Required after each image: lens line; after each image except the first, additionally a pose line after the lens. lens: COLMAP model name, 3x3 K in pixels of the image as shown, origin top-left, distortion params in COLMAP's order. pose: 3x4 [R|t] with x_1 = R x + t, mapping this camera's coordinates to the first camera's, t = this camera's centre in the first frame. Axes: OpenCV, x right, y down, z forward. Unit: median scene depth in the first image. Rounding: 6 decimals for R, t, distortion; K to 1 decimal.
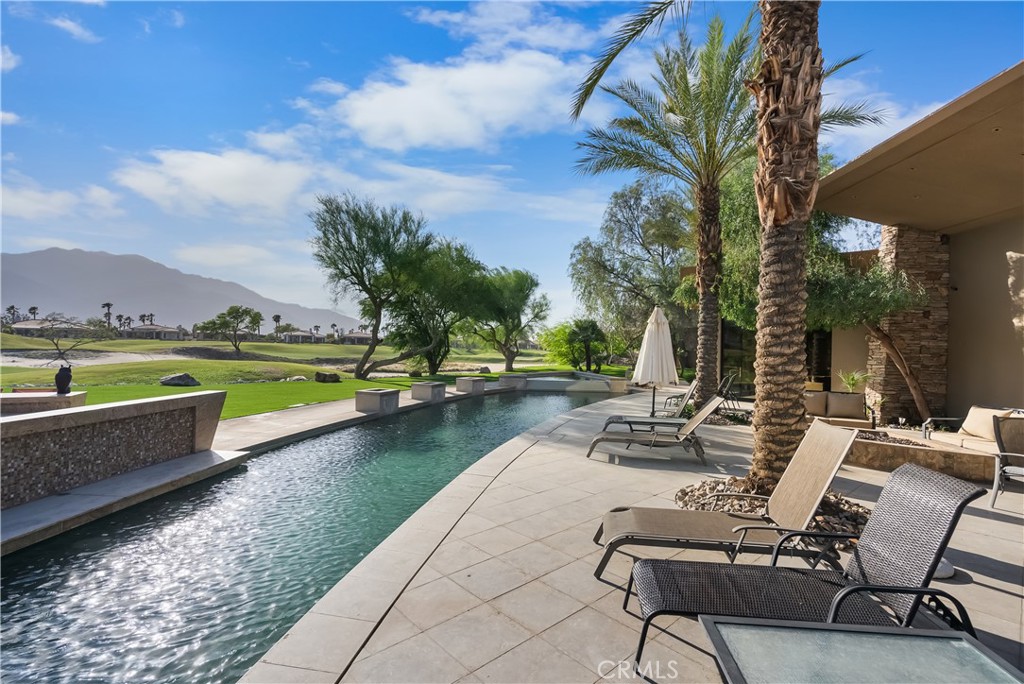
lens RADIAL K [[469.8, 0, 509.3], [0, 469.8, 337.5], [0, 0, 1]] dist [-0.003680, 0.000198]
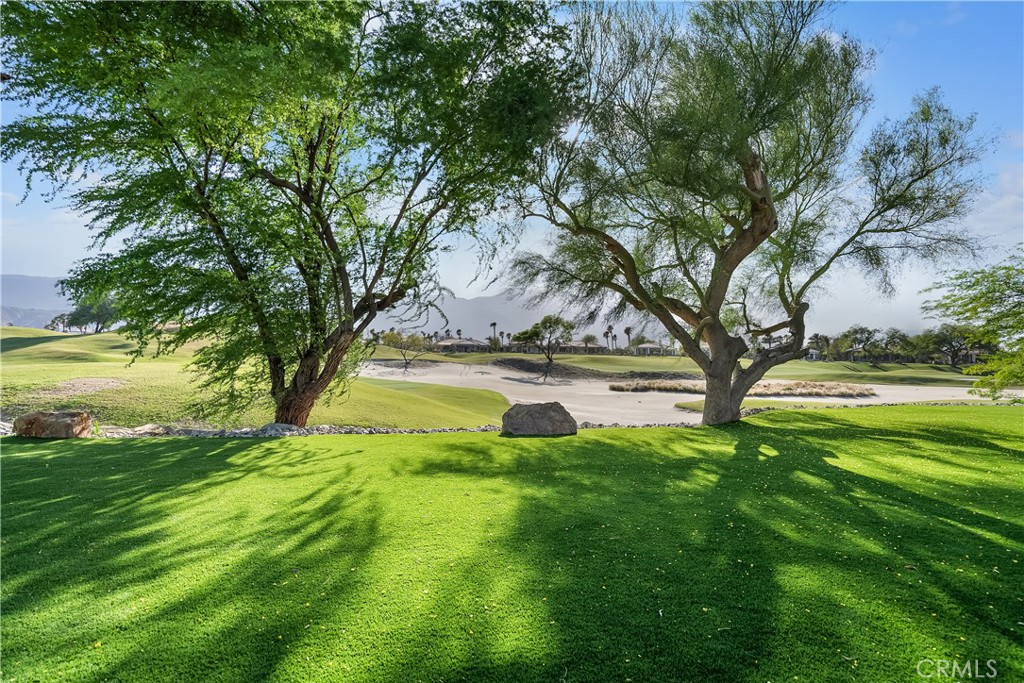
lens RADIAL K [[469.8, 0, 509.3], [0, 469.8, 337.0], [0, 0, 1]] dist [-0.003680, 0.000198]
pose [[0.683809, -0.035842, -0.728781, 0.041802], [0.009354, 0.999141, -0.040361, 0.014753], [0.729602, 0.020782, 0.683557, 0.311077]]
